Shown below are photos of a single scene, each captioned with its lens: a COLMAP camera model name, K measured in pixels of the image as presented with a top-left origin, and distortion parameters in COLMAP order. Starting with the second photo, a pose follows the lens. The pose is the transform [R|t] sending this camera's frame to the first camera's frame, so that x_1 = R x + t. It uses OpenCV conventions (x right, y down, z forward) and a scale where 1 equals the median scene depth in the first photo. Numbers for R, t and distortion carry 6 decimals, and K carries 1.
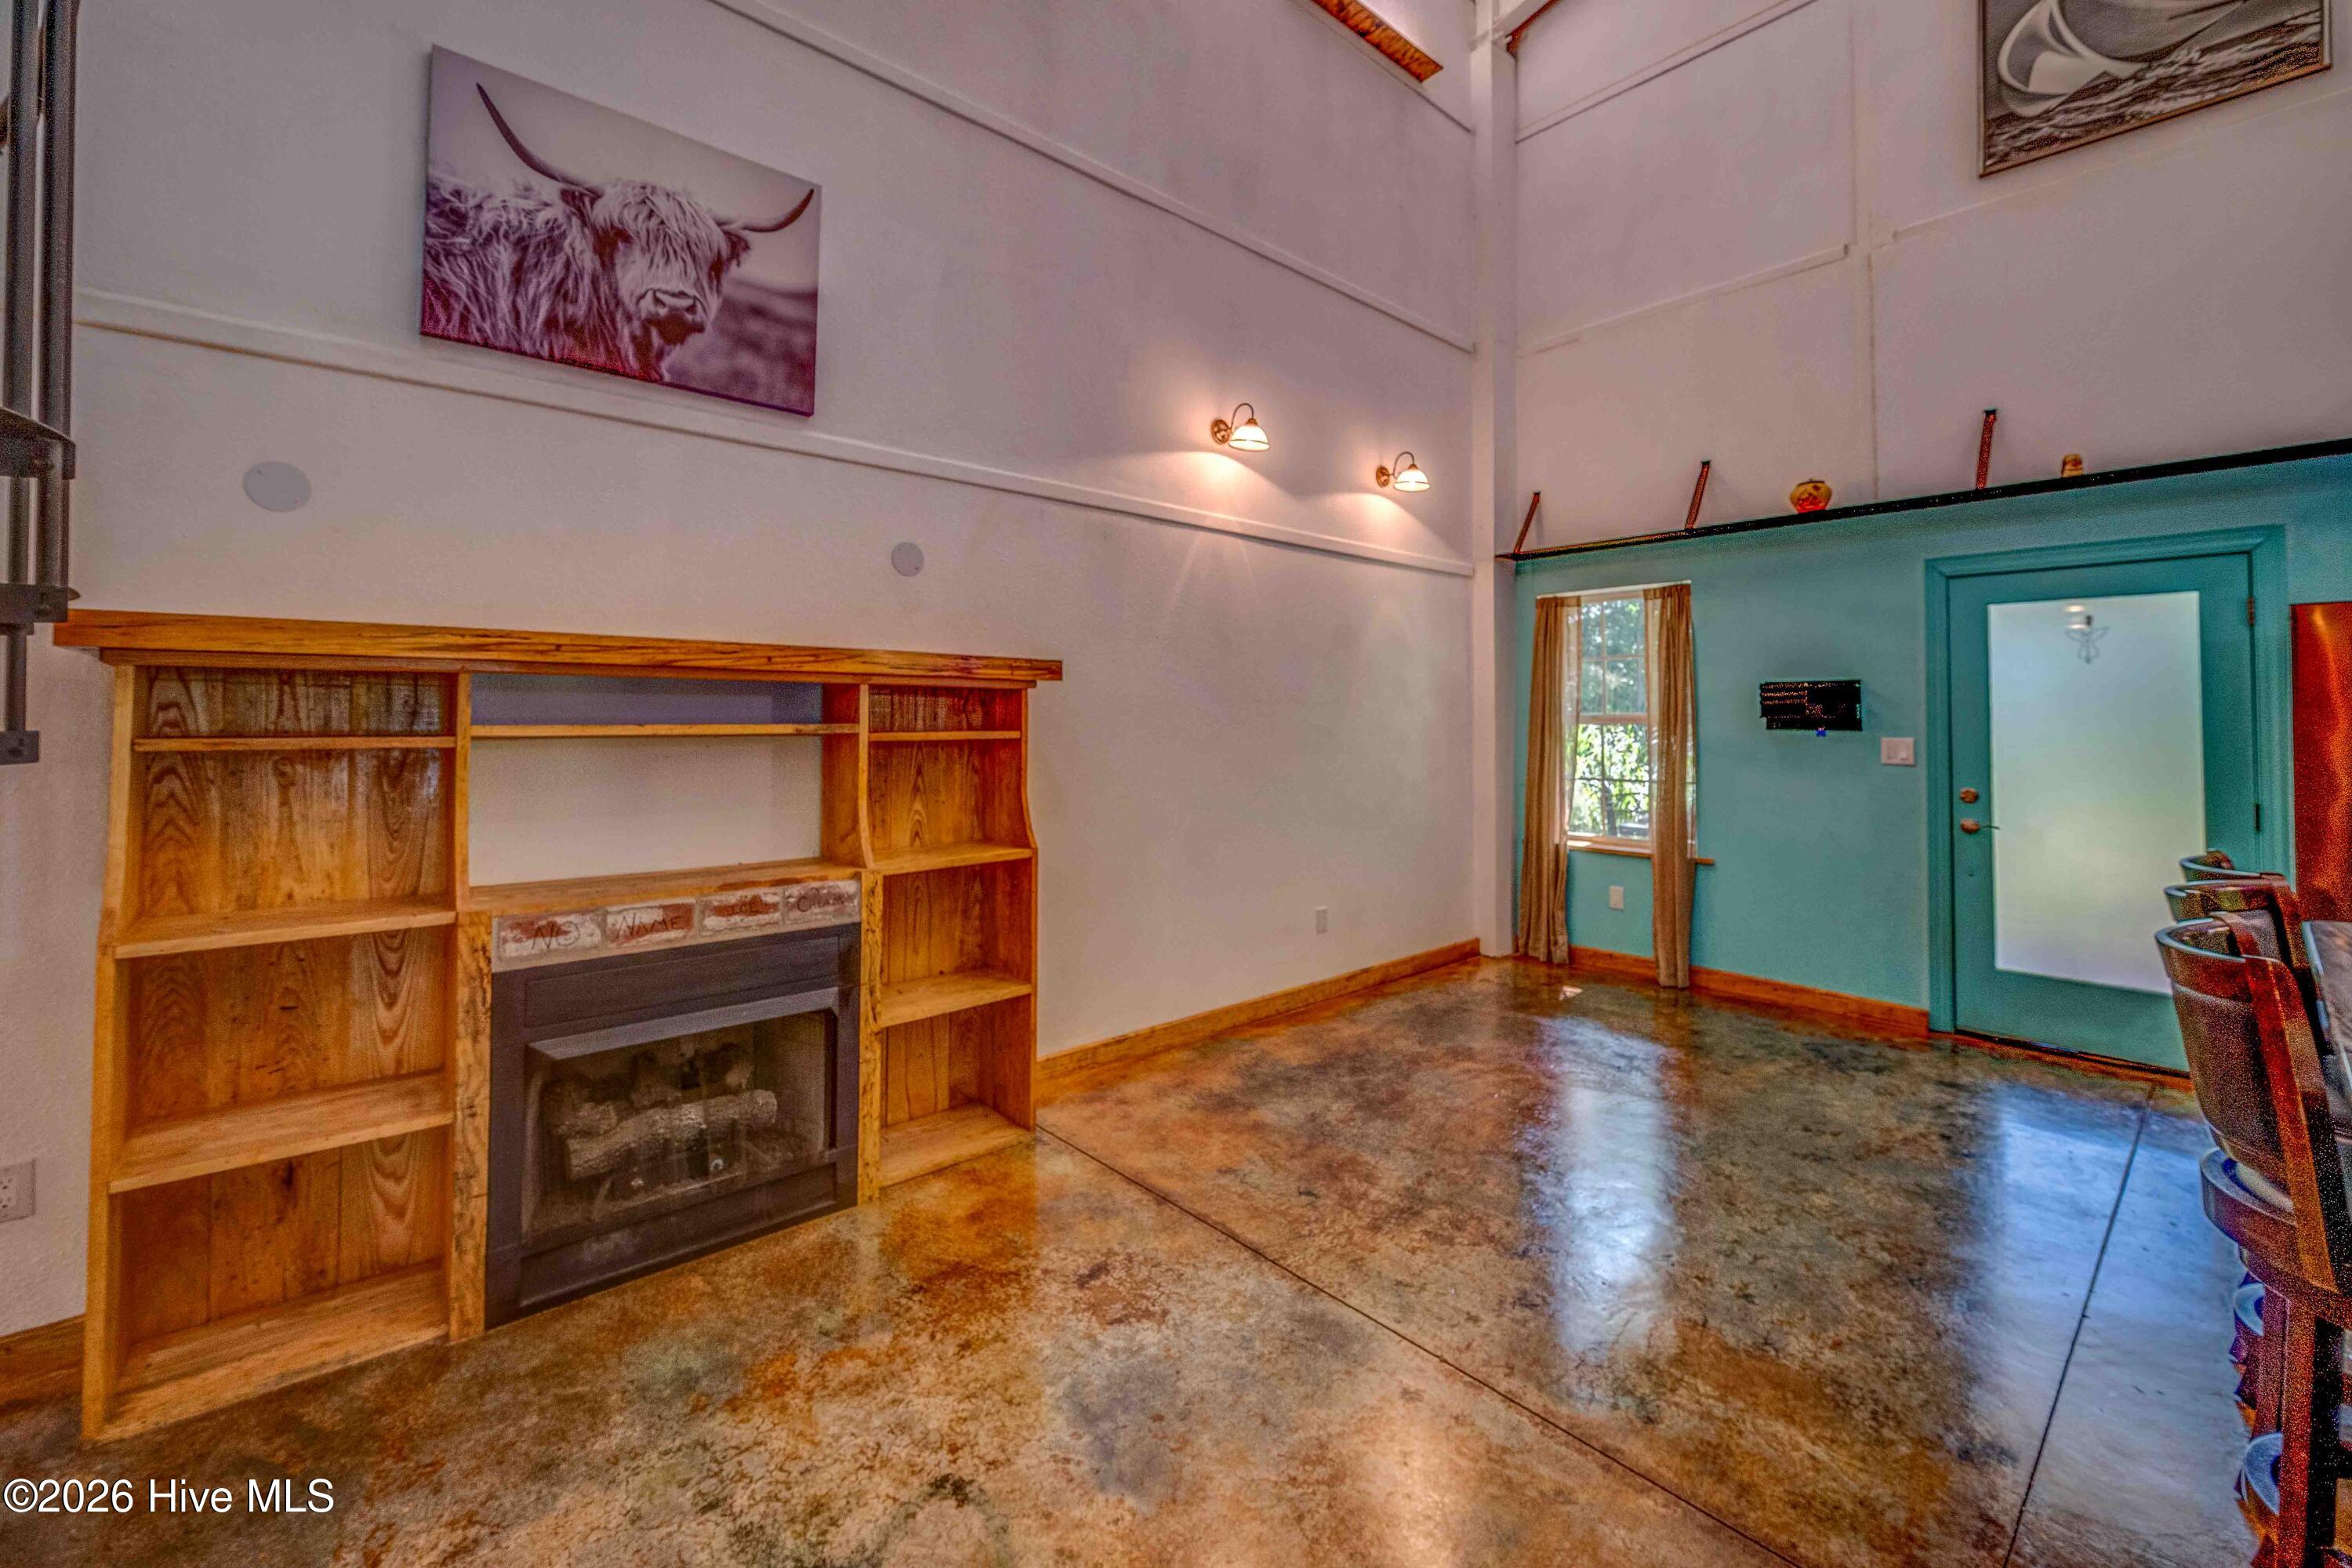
lens RADIAL K [[926.6, 0, 1172.2], [0, 926.6, 698.2], [0, 0, 1]] dist [0.000301, 0.000120]
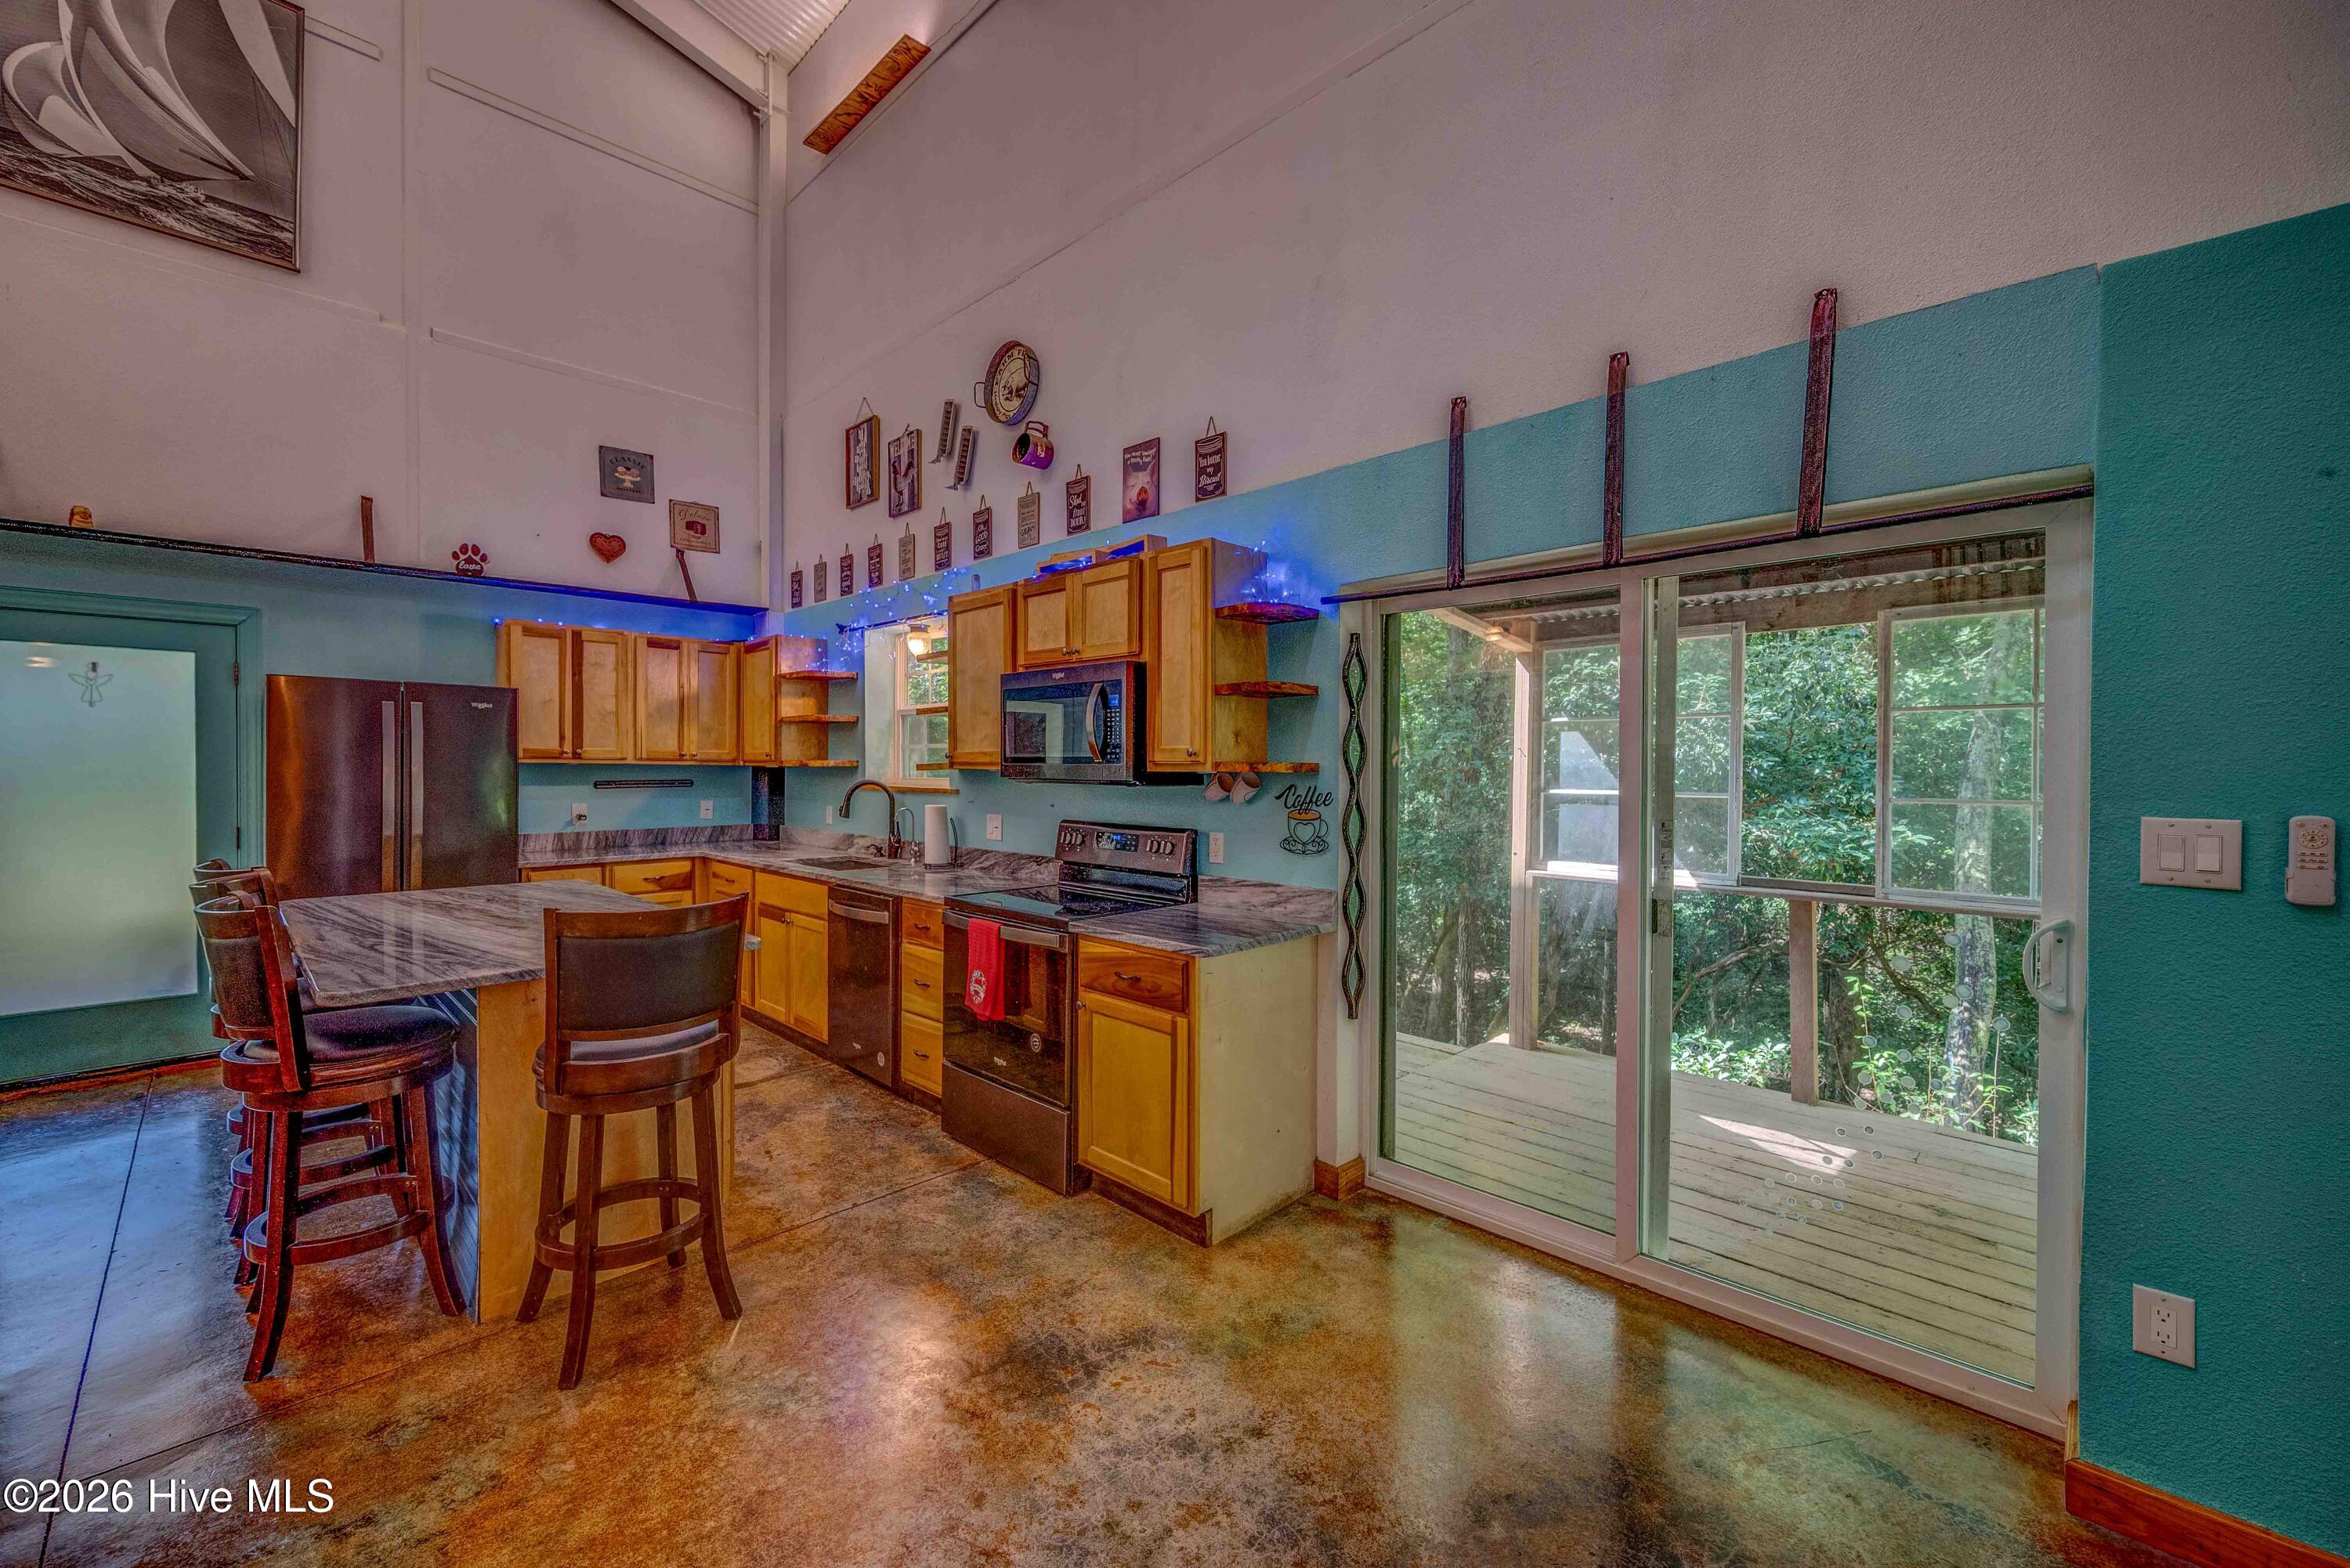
lens RADIAL K [[933.9, 0, 1169.2], [0, 933.9, 745.1], [0, 0, 1]] dist [0.000695, -0.000120]
pose [[-0.086463, 0.006357, 0.996235, -0.185821], [-0.013257, 0.999884, -0.007531, -0.003035], [-0.996167, -0.013858, -0.086369, -0.135508]]
